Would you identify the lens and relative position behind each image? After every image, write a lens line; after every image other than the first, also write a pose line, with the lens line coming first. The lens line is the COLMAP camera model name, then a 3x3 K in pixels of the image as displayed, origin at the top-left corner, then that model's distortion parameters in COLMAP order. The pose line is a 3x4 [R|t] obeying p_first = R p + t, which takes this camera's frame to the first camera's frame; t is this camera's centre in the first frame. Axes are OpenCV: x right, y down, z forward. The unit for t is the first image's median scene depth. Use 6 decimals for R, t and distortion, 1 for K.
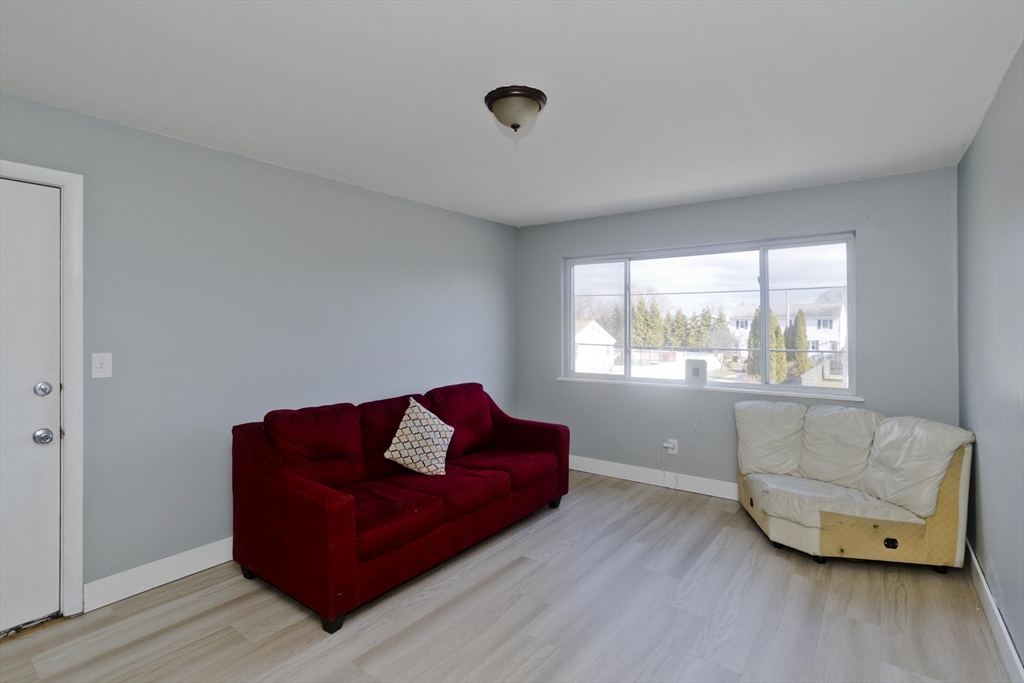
lens RADIAL K [[503.5, 0, 514.9], [0, 503.5, 336.5], [0, 0, 1]] dist [-0.060598, 0.034161]
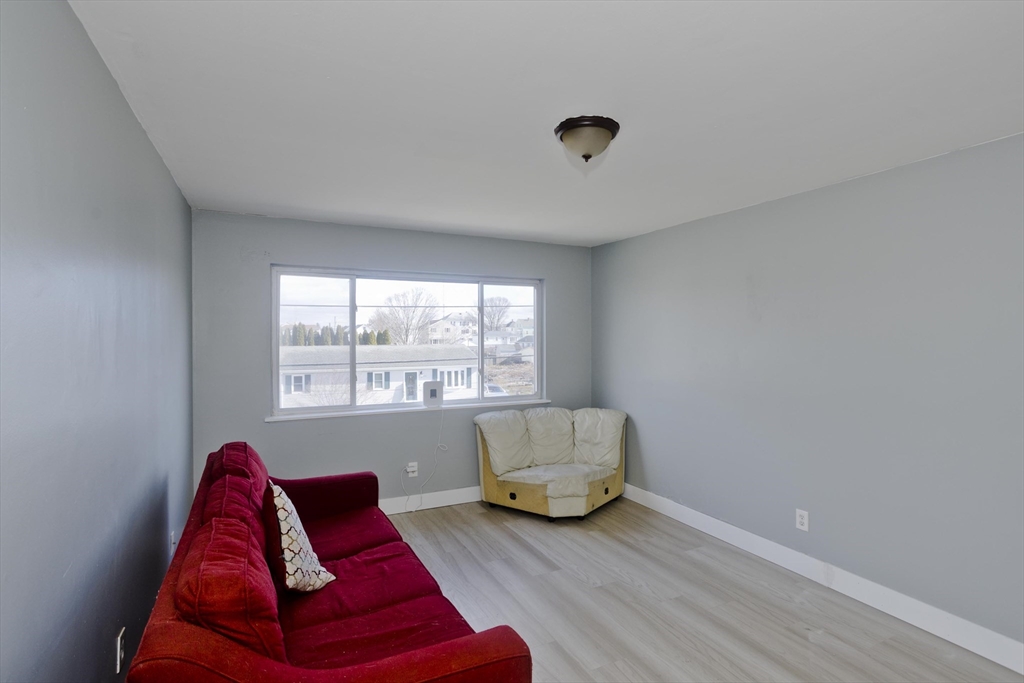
lens RADIAL K [[503.5, 0, 514.9], [0, 503.5, 336.5], [0, 0, 1]] dist [-0.060598, 0.034161]
pose [[0.429583, 0.001269, 0.903026, -0.616664], [0.014738, 0.999856, -0.008416, -0.043638], [-0.902907, 0.016924, 0.429503, 0.457872]]
